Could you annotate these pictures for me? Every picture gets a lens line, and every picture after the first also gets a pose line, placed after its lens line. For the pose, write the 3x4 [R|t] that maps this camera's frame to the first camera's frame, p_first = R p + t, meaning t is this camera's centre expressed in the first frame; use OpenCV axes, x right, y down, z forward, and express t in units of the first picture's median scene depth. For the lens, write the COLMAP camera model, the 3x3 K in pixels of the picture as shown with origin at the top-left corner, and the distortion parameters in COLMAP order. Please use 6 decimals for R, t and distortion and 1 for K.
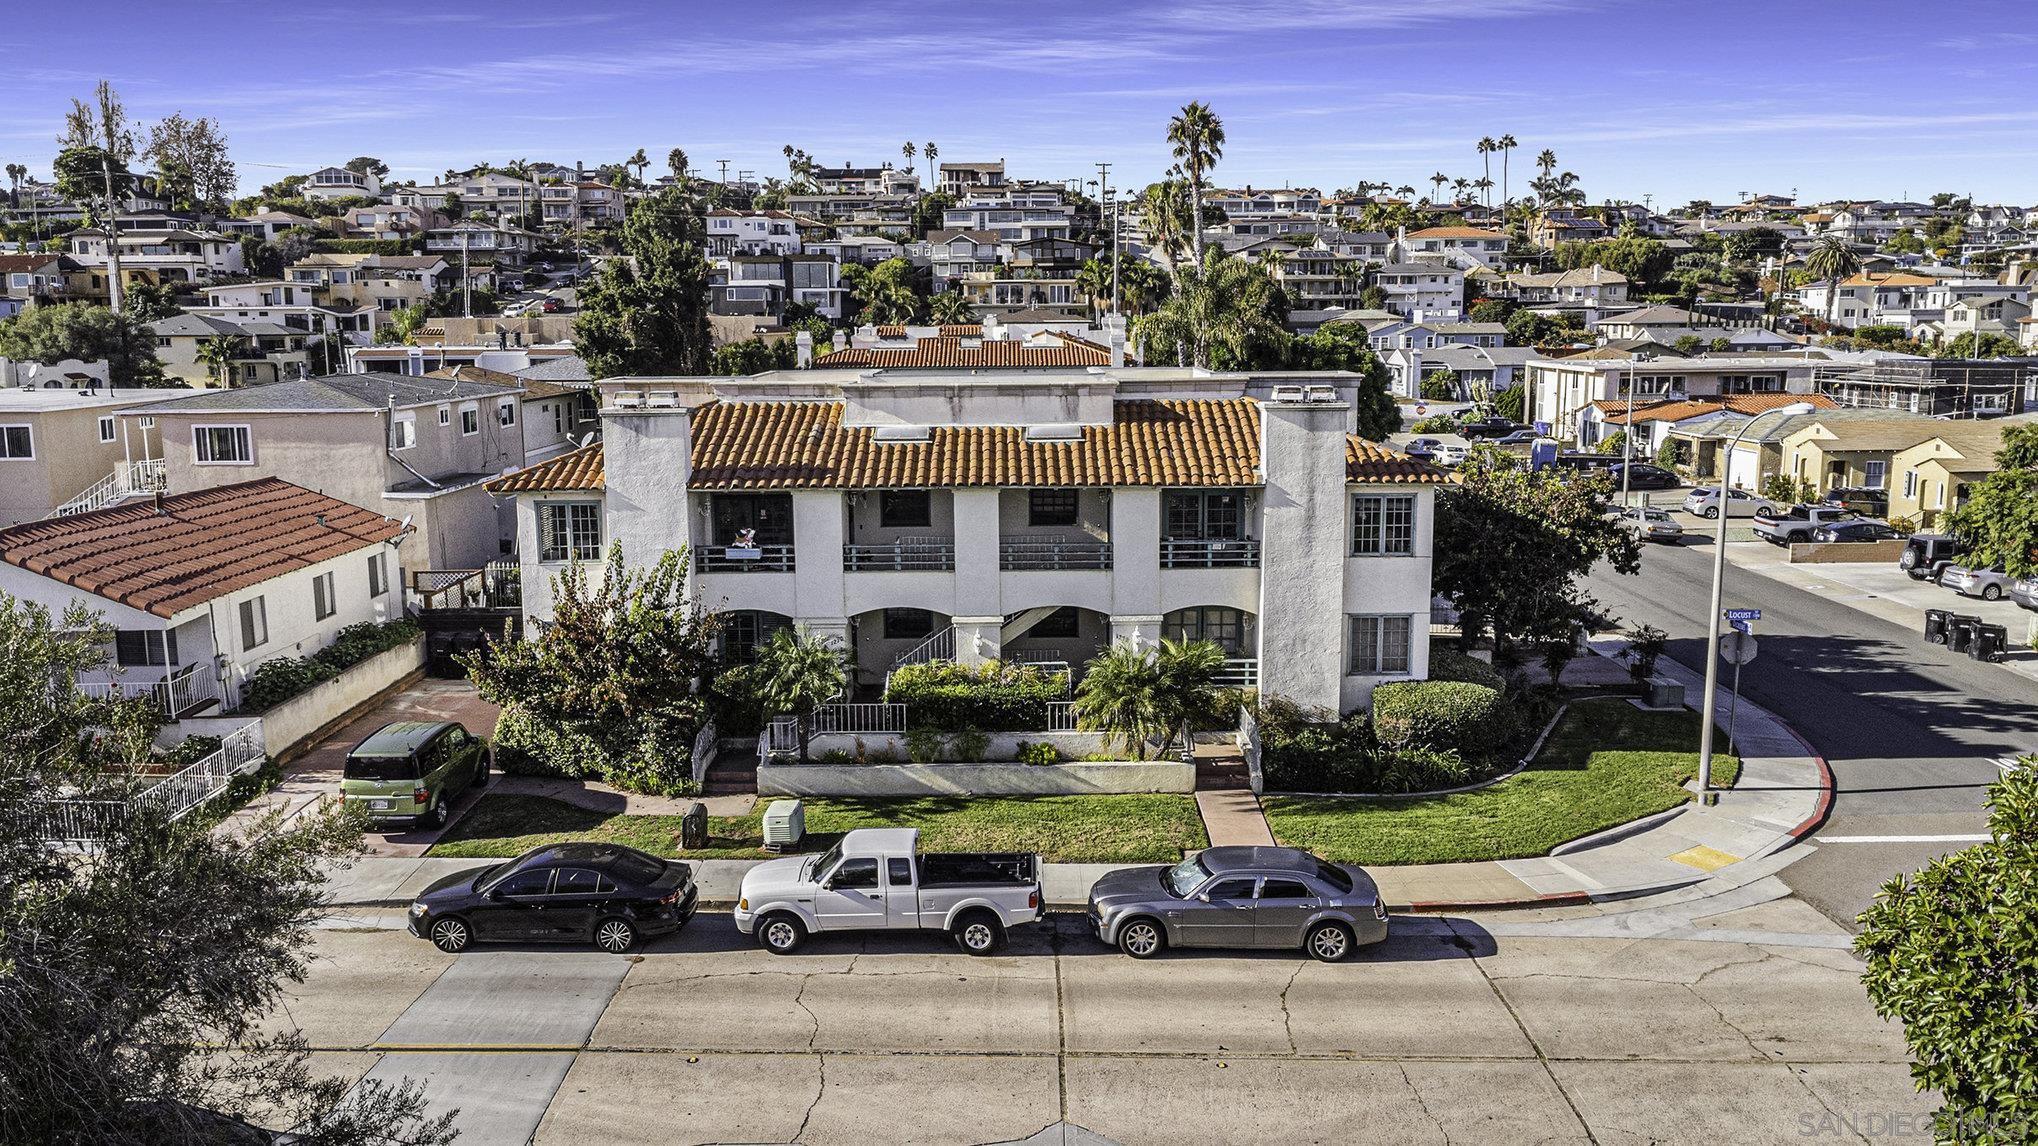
lens RADIAL K [[1477.0, 0, 1019.0], [0, 1477.0, 573.0], [0, 0, 1]] dist [0.040917, -0.054070]
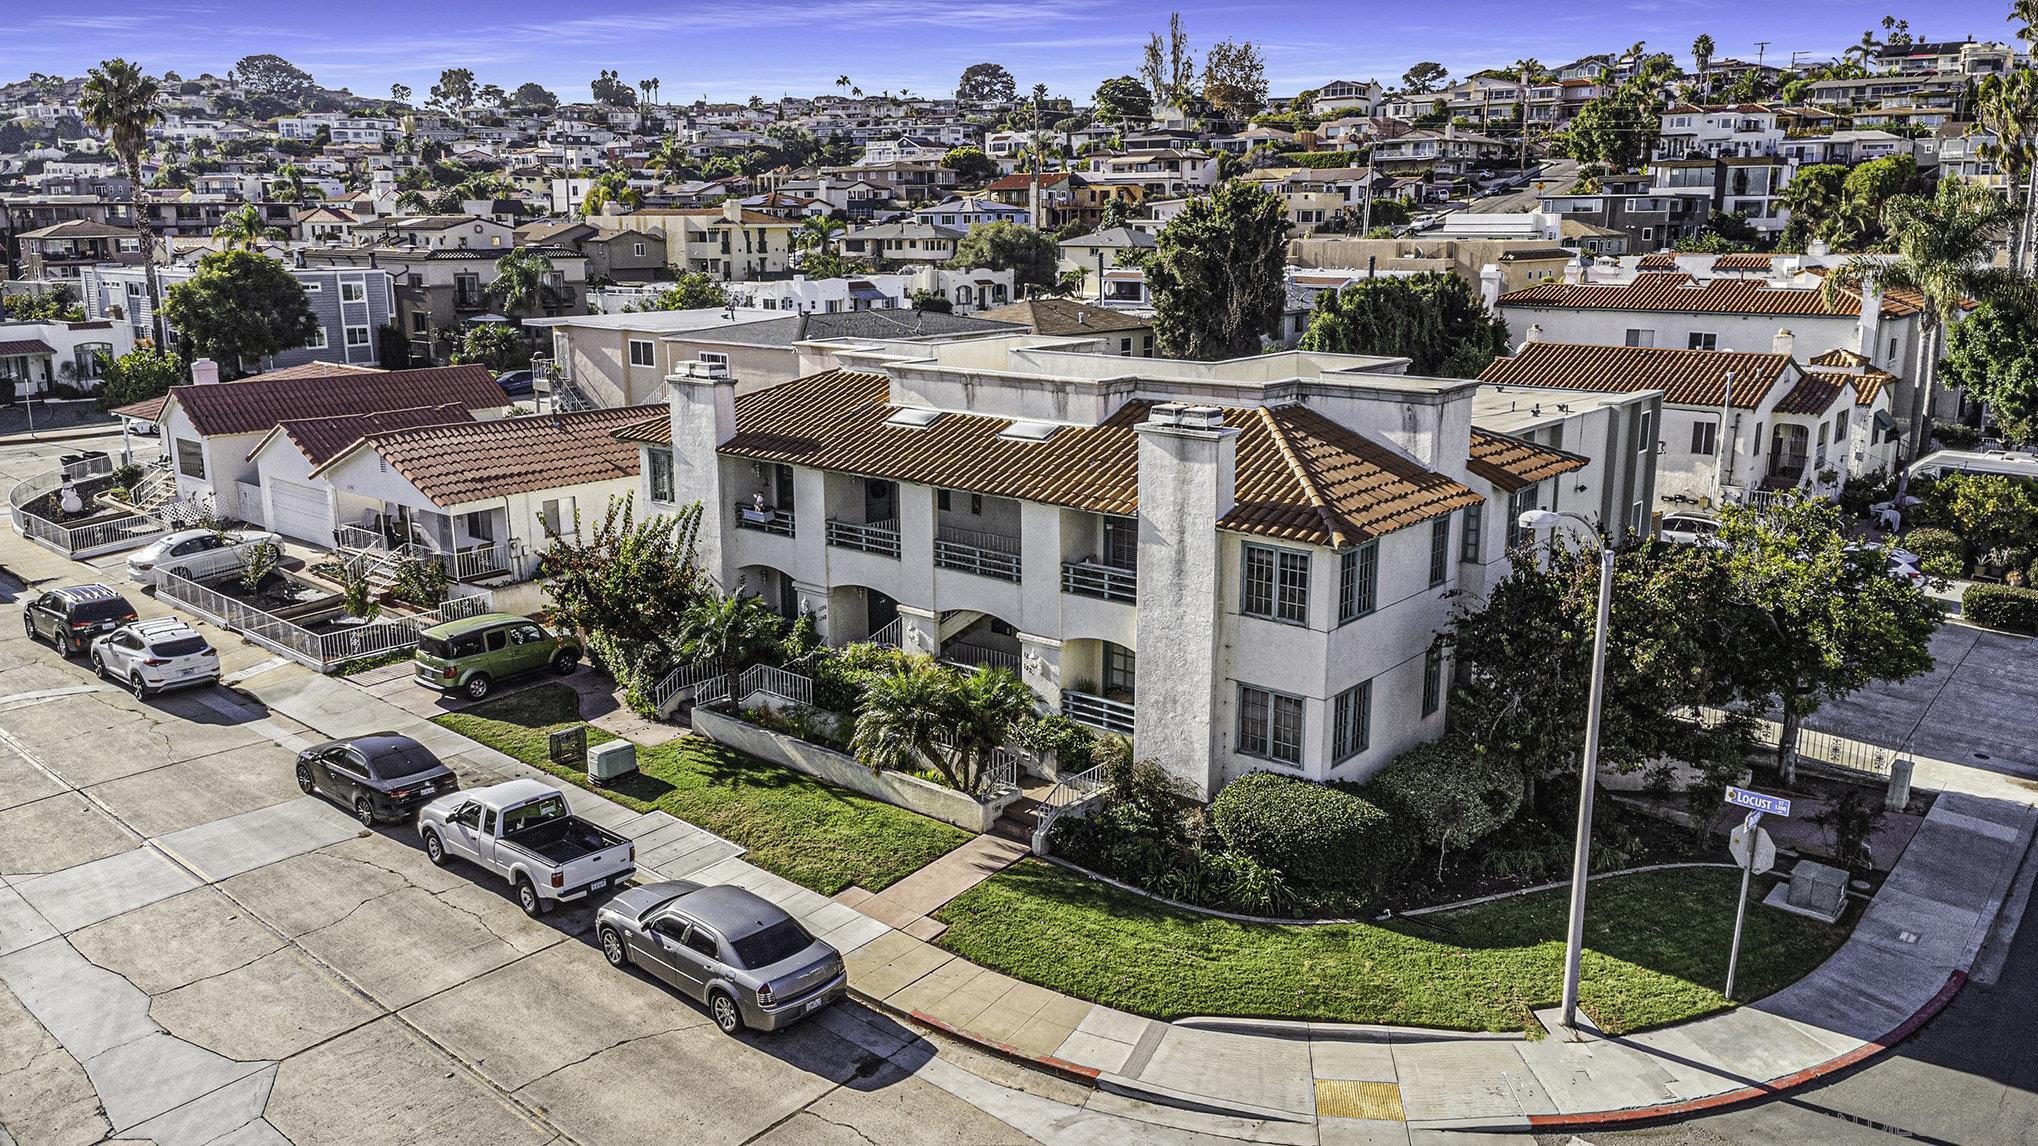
lens RADIAL K [[1459.8, 0, 1019.0], [0, 1459.8, 573.0], [0, 0, 1]] dist [0.030917, -0.053452]
pose [[0.760316, 0.156932, -0.630311, 0.227194], [-0.111311, 0.987500, 0.111593, -0.039580], [0.639945, -0.014686, 0.768281, 0.100216]]
